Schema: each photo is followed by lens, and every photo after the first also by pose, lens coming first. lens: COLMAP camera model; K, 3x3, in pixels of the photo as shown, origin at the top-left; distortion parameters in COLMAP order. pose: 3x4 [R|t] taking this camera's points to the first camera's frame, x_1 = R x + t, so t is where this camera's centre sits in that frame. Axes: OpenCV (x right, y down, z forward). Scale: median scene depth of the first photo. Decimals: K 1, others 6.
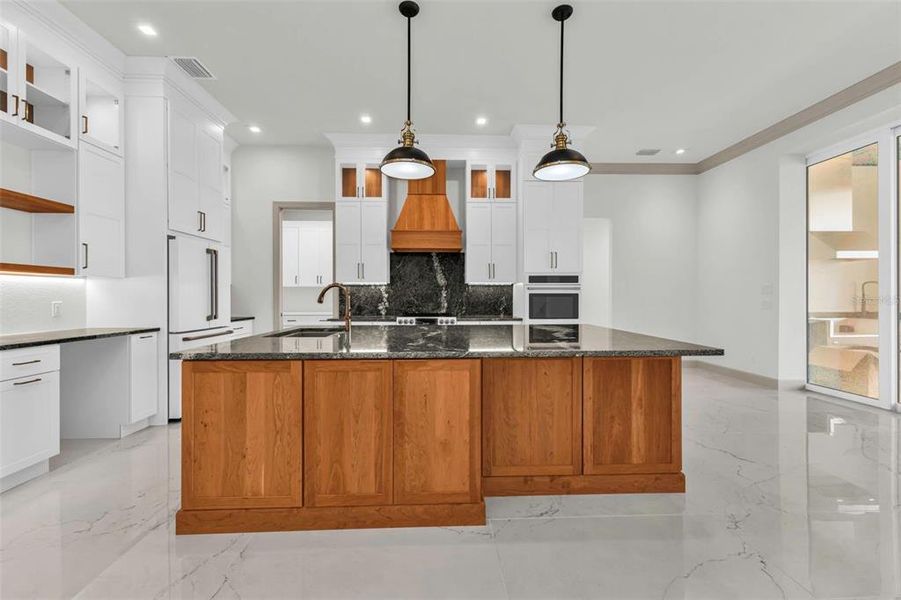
lens RADIAL K [[391.8, 0, 460.9], [0, 391.8, 298.7], [0, 0, 1]] dist [0.002835, 0.000103]
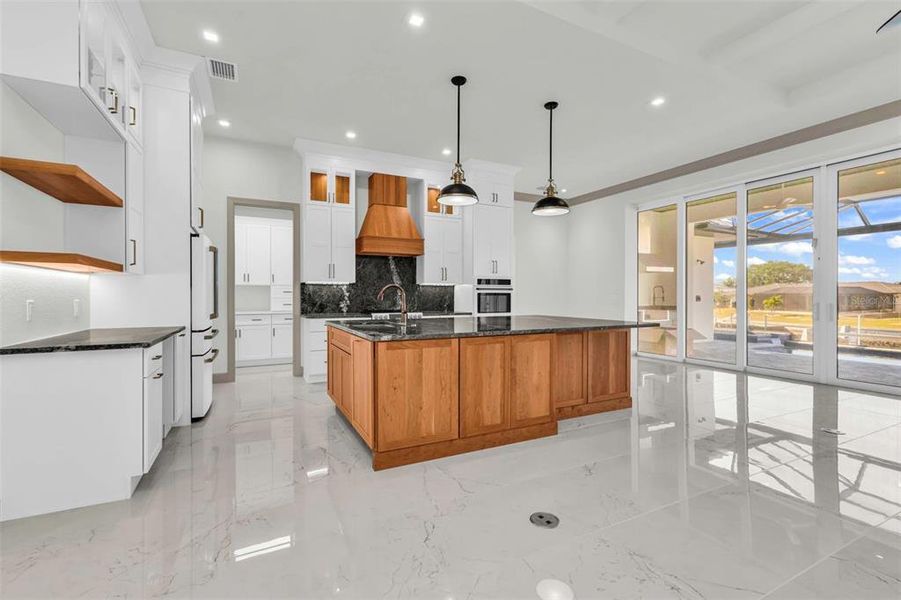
lens RADIAL K [[391.8, 0, 460.9], [0, 391.8, 298.7], [0, 0, 1]] dist [0.002835, 0.000103]
pose [[0.913233, -0.001824, 0.407434, -0.379949], [0.001322, 0.999998, 0.001514, 0.003231], [-0.407436, -0.000844, 0.913234, -0.128196]]
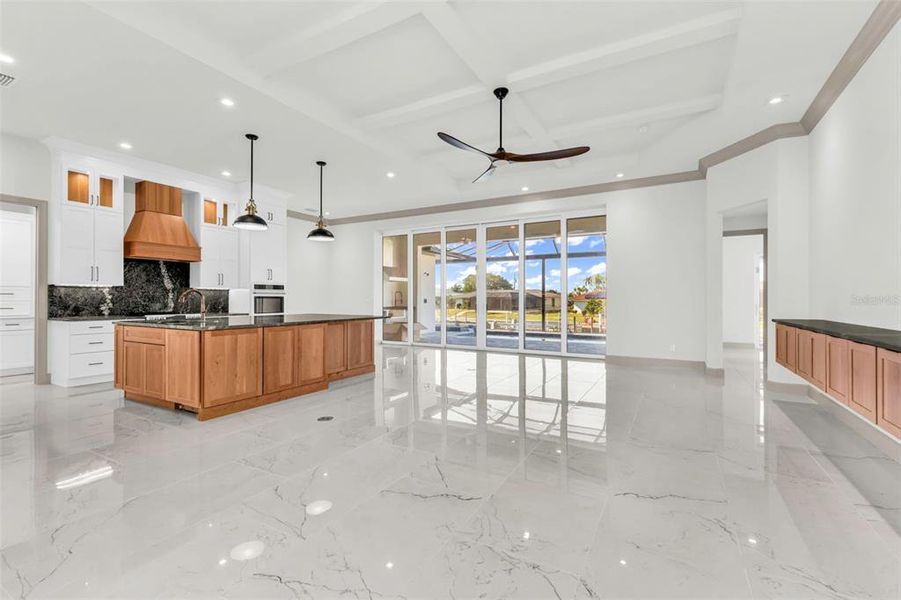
lens RADIAL K [[383.0, 0, 445.4], [0, 383.0, 297.7], [0, 0, 1]] dist [0.003423, 0.000430]
pose [[0.549046, 0.004935, 0.835778, -0.623370], [0.002278, 0.999970, -0.007401, 0.004313], [-0.835789, 0.005968, 0.549018, -0.388342]]
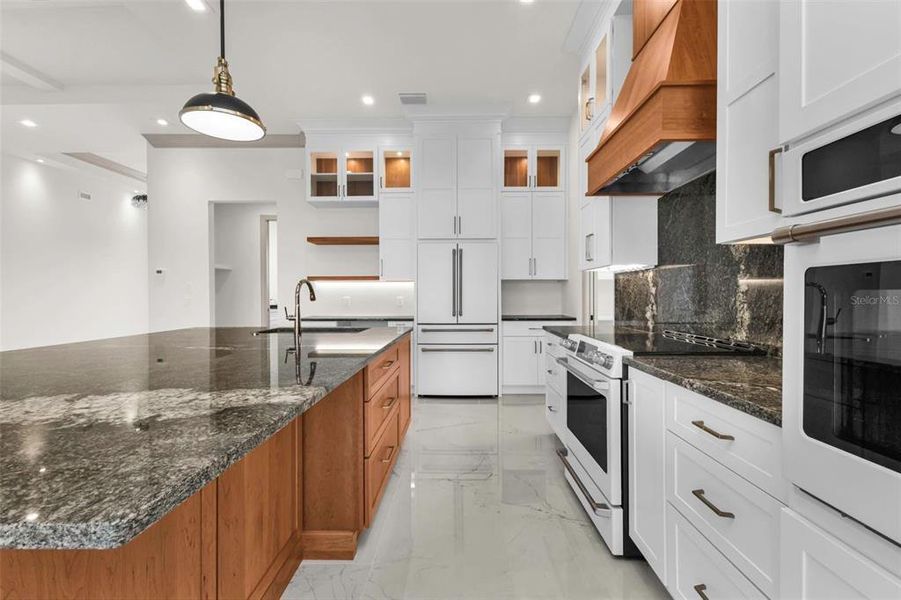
lens RADIAL K [[370.9, 0, 450.5], [0, 370.9, 300.0], [0, 0, 1]] dist [0.003269, 0.000207]
pose [[-0.070937, 0.015863, -0.997355, 0.319421], [0.002299, 0.999873, 0.015740, -0.004422], [0.997478, -0.001176, -0.070964, 0.856492]]
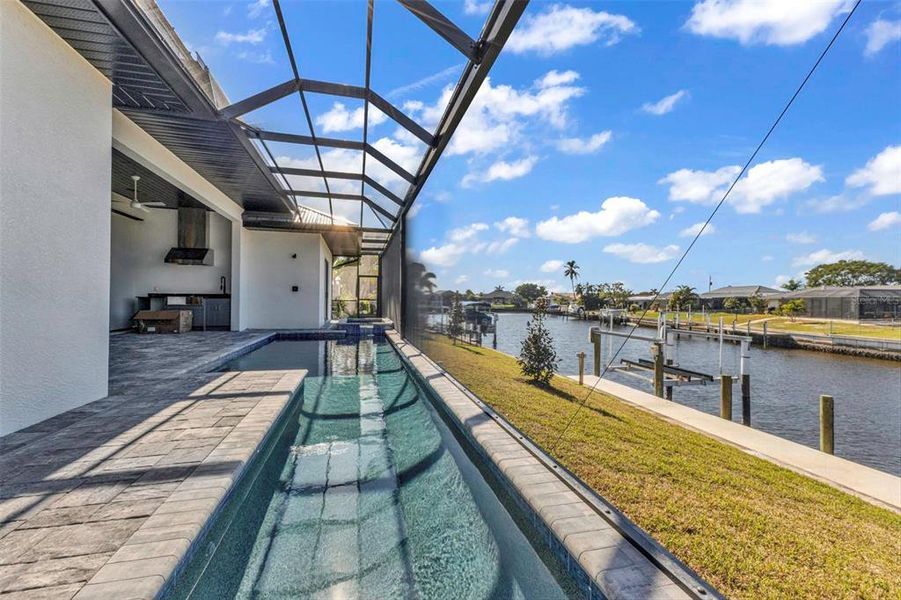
lens RADIAL K [[370.9, 0, 450.5], [0, 370.9, 300.0], [0, 0, 1]] dist [0.003269, 0.000207]
pose [[0.984456, 0.010570, 0.175312, 2.191265], [-0.010133, 0.999943, -0.003389, 0.068991], [-0.175338, 0.001560, 0.984507, -1.155031]]
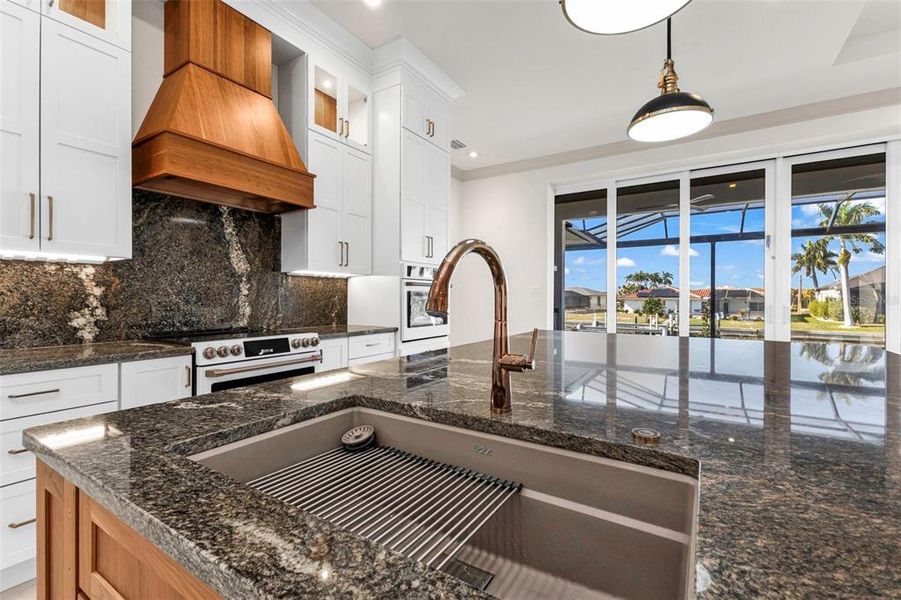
lens RADIAL K [[383.0, 0, 445.4], [0, 383.0, 297.7], [0, 0, 1]] dist [0.003423, 0.000430]
pose [[0.598839, 0.002183, 0.800866, -0.320948], [-0.000079, 0.999996, -0.002667, -0.000291], [-0.800869, 0.001534, 0.598837, 0.530643]]
